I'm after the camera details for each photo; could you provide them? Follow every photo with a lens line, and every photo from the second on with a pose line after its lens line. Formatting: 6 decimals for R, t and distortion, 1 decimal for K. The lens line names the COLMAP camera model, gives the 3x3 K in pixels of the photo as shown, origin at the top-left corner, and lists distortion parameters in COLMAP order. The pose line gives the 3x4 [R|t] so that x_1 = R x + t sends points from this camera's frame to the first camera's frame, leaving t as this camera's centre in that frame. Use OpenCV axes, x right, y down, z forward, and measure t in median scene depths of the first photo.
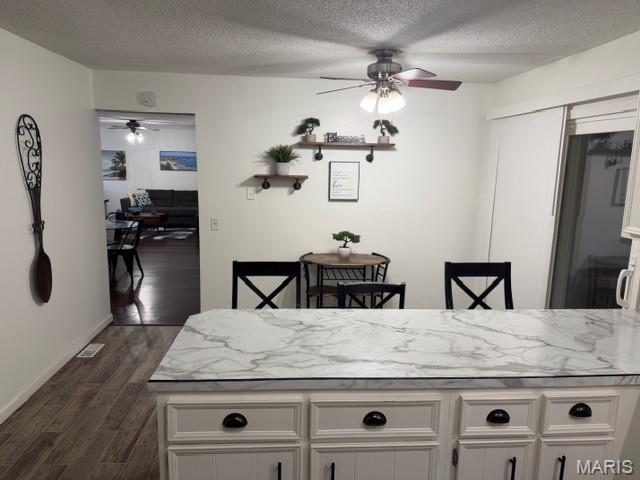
lens RADIAL K [[449.0, 0, 323.1], [0, 449.0, 241.5], [0, 0, 1]] dist [0.007584, -0.009334]
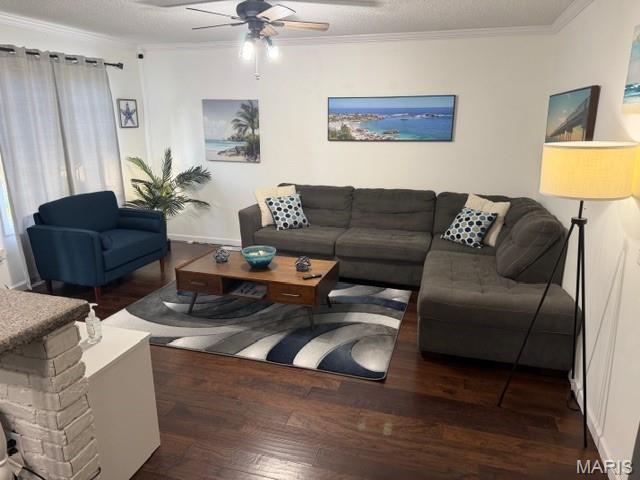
lens RADIAL K [[449.0, 0, 317.1], [0, 449.0, 239.6], [0, 0, 1]] dist [0.007584, -0.009334]
pose [[0.934407, 0.075621, -0.348087, -0.209942], [-0.044390, 0.994309, 0.096850, -0.105972], [0.353430, -0.075046, 0.932446, 0.575976]]
